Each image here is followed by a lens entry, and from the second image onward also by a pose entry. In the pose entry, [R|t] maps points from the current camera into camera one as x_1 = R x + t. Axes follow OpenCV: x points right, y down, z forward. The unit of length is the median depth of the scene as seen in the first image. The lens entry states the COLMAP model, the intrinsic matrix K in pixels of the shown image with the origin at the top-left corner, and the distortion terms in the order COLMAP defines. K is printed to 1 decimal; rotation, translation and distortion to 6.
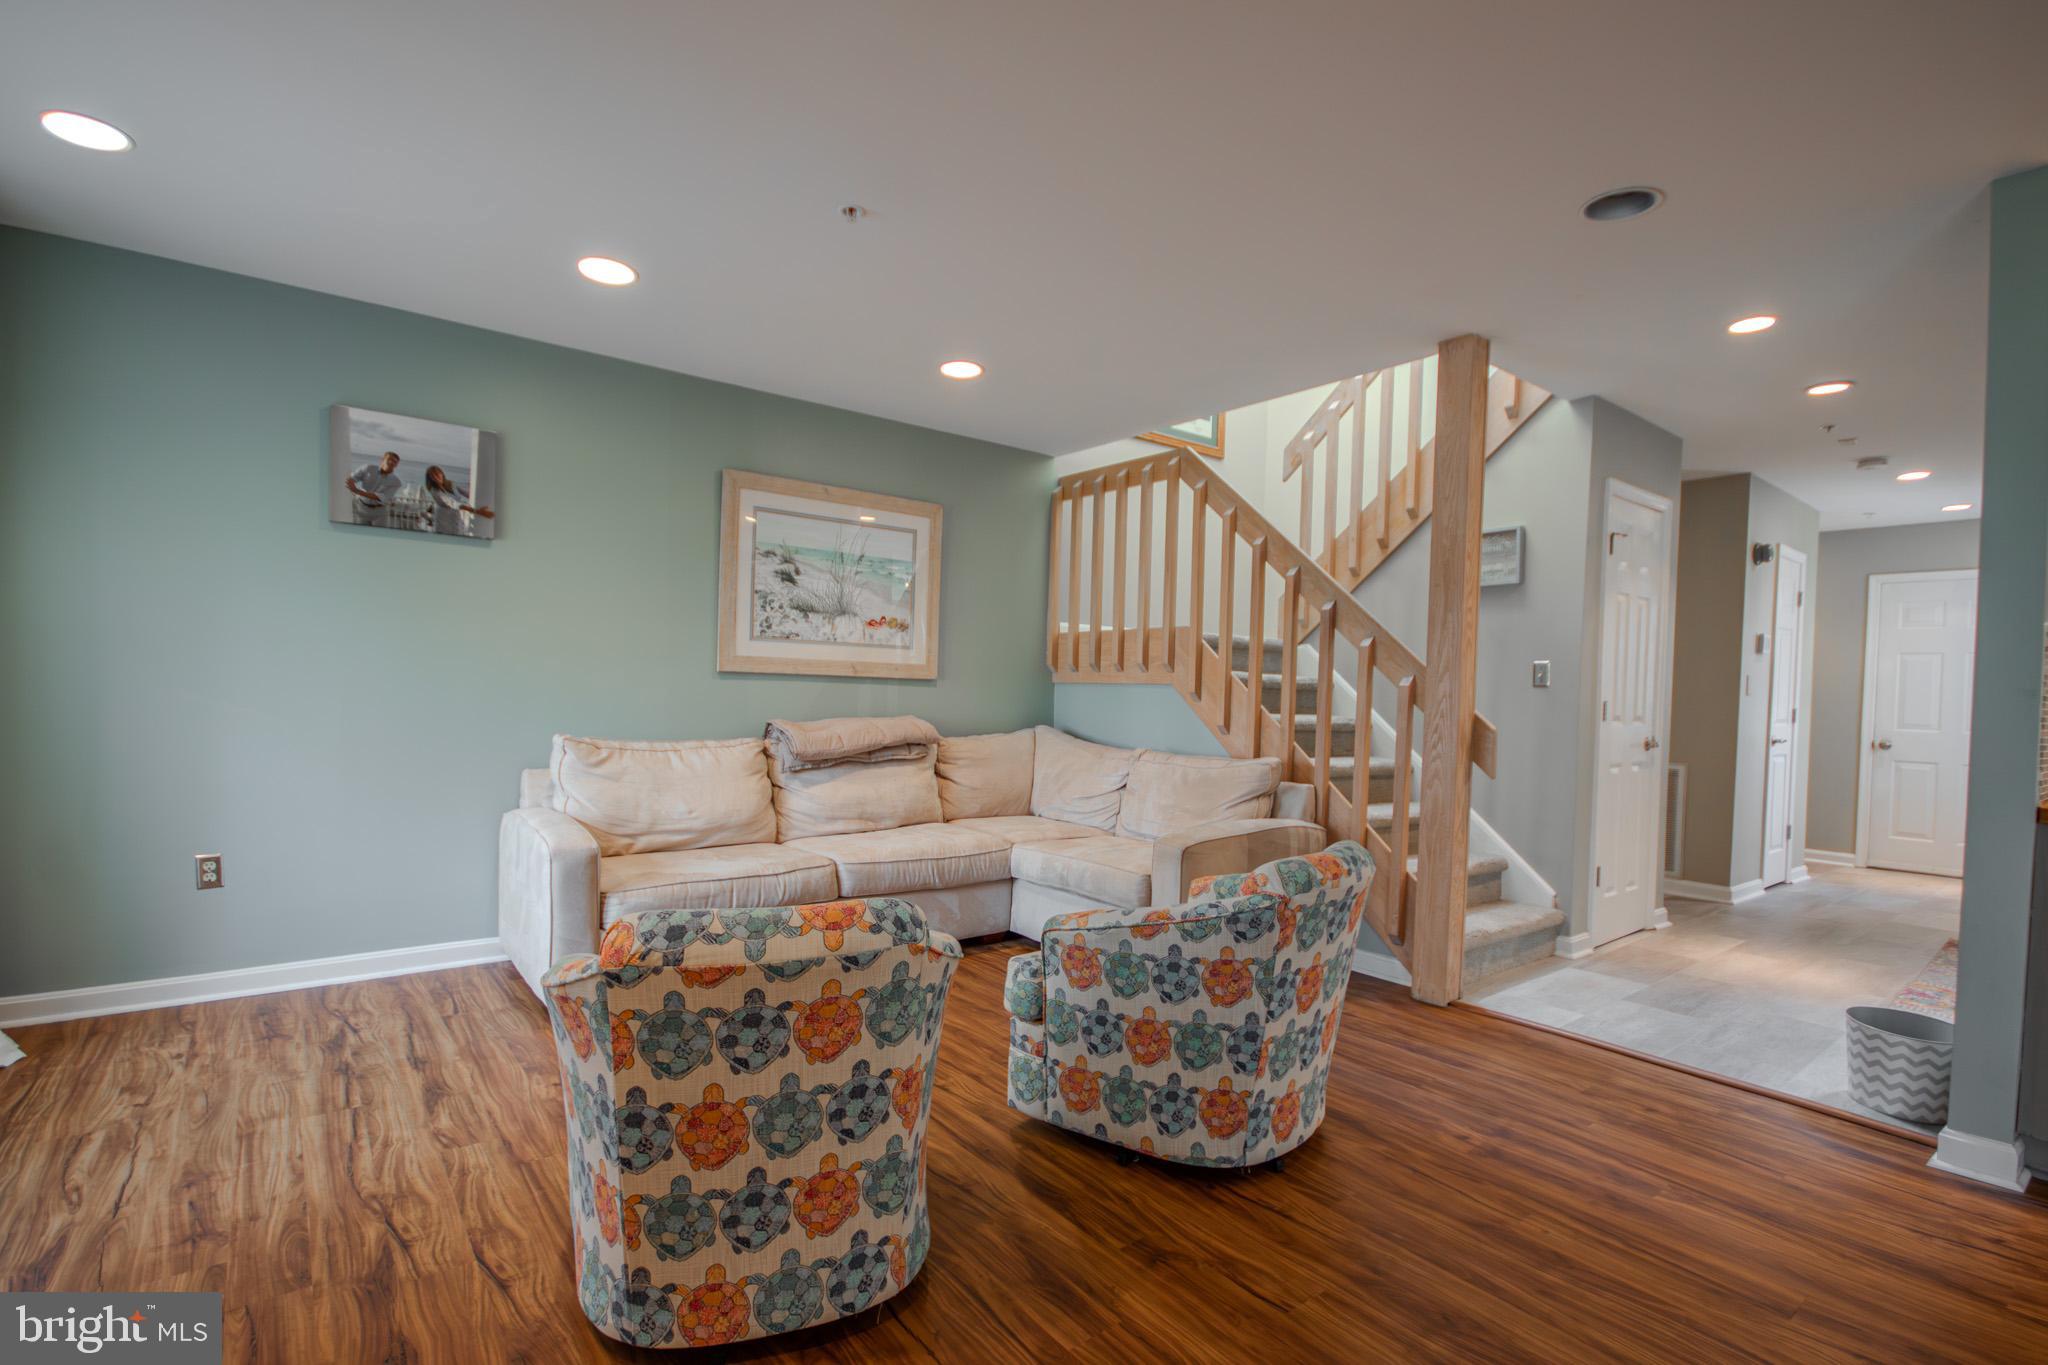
lens RADIAL K [[982.1, 0, 1020.8], [0, 982.1, 689.7], [0, 0, 1]] dist [0.001692, -0.006963]
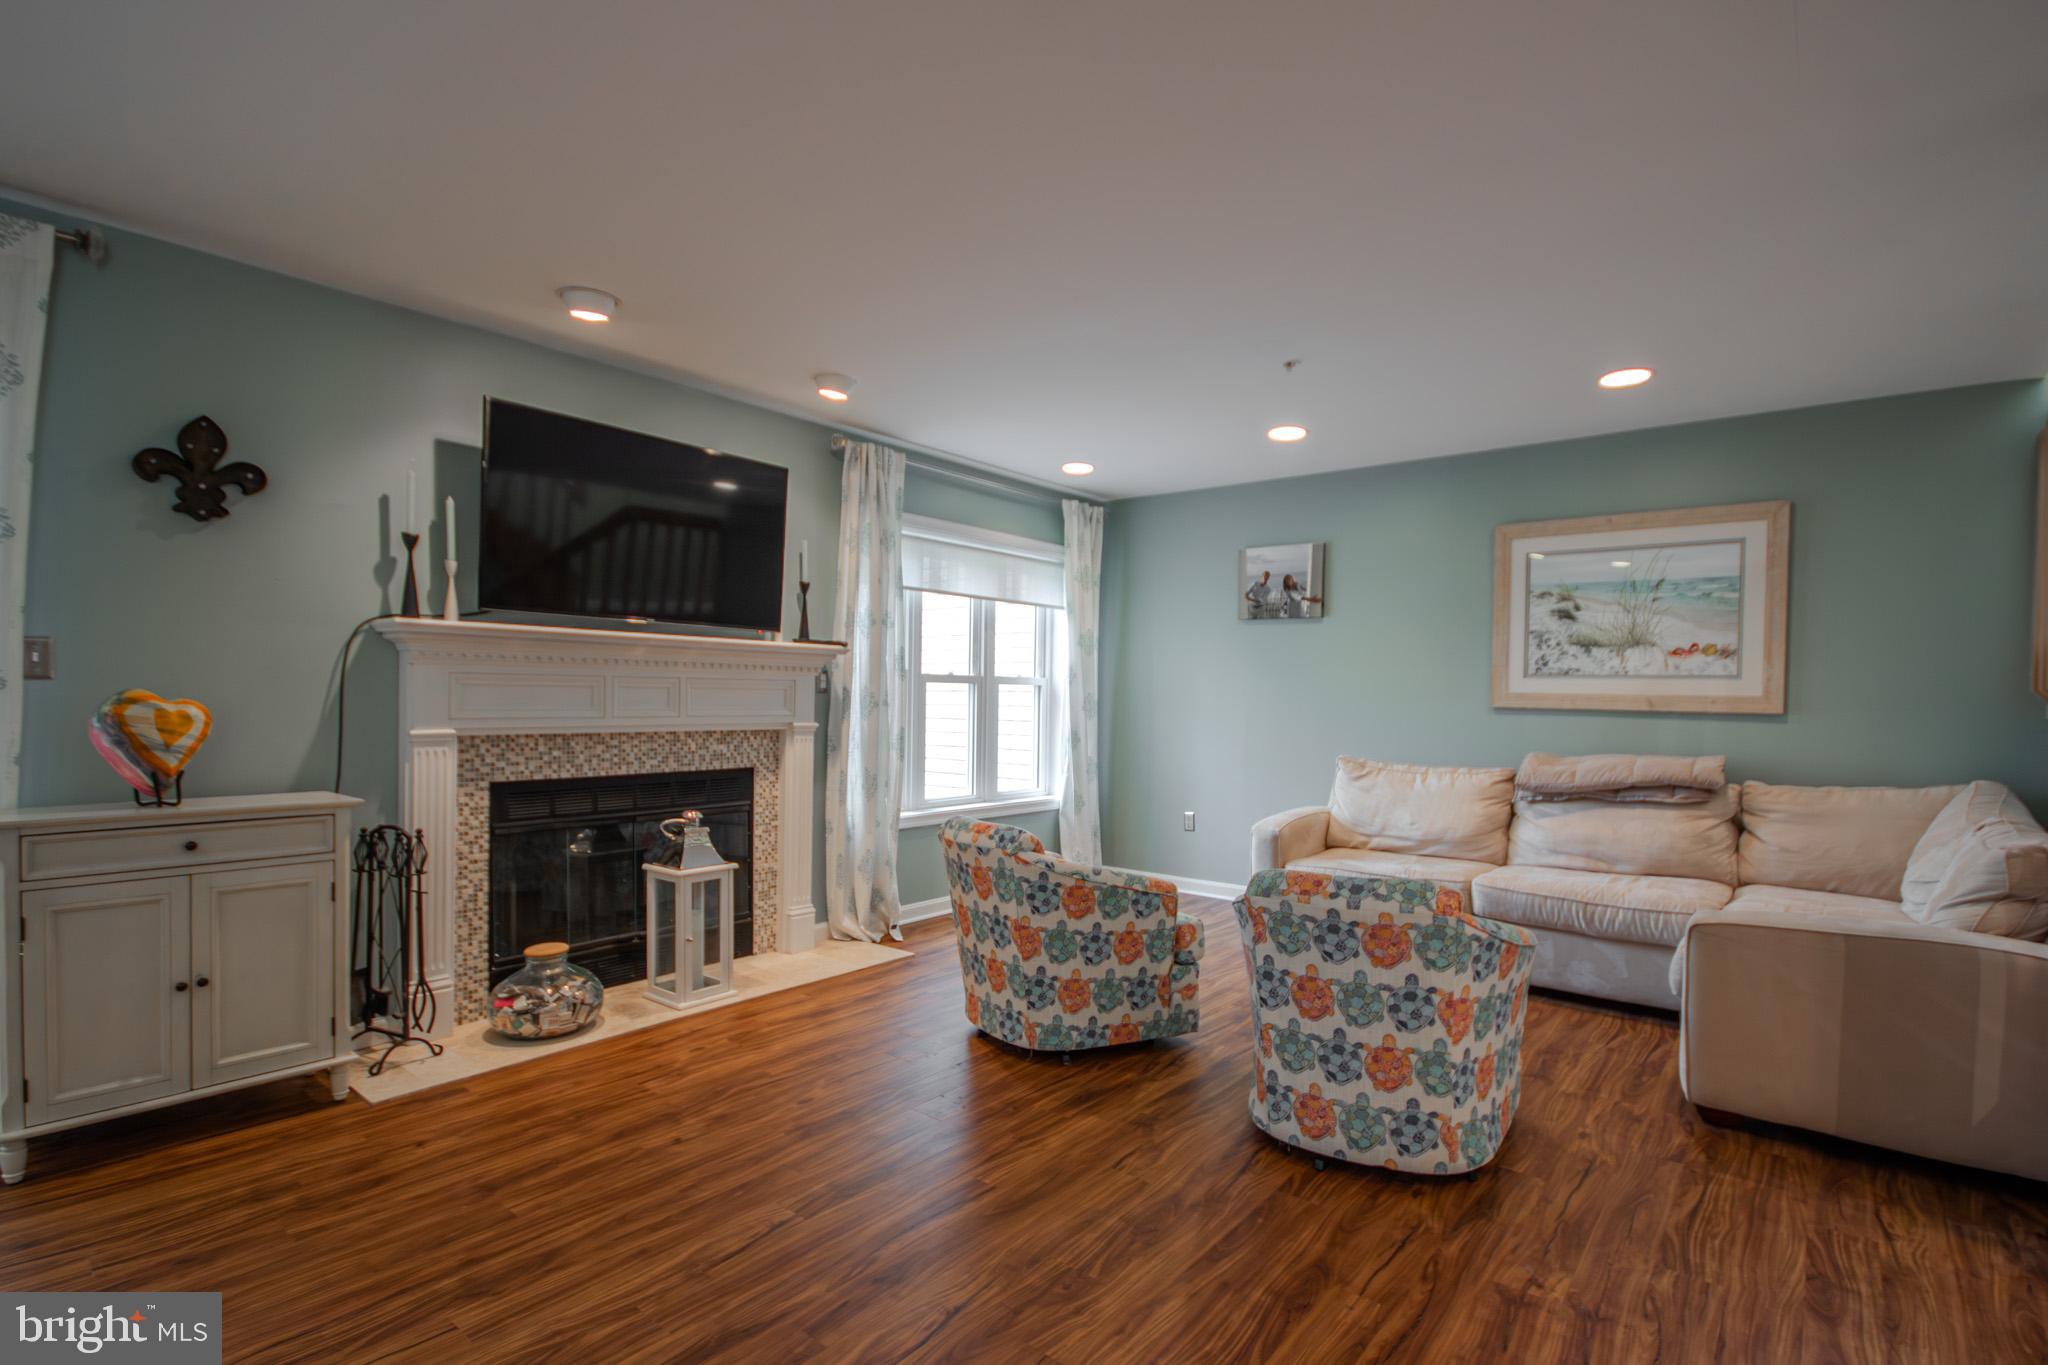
lens RADIAL K [[982.1, 0, 1015.8], [0, 982.1, 695.1], [0, 0, 1]] dist [0.001692, -0.006963]
pose [[0.194286, -0.023998, -0.980651, 0.666439], [-0.012035, 0.999567, -0.026845, 0.003758], [0.980871, 0.017018, 0.193913, 0.244427]]
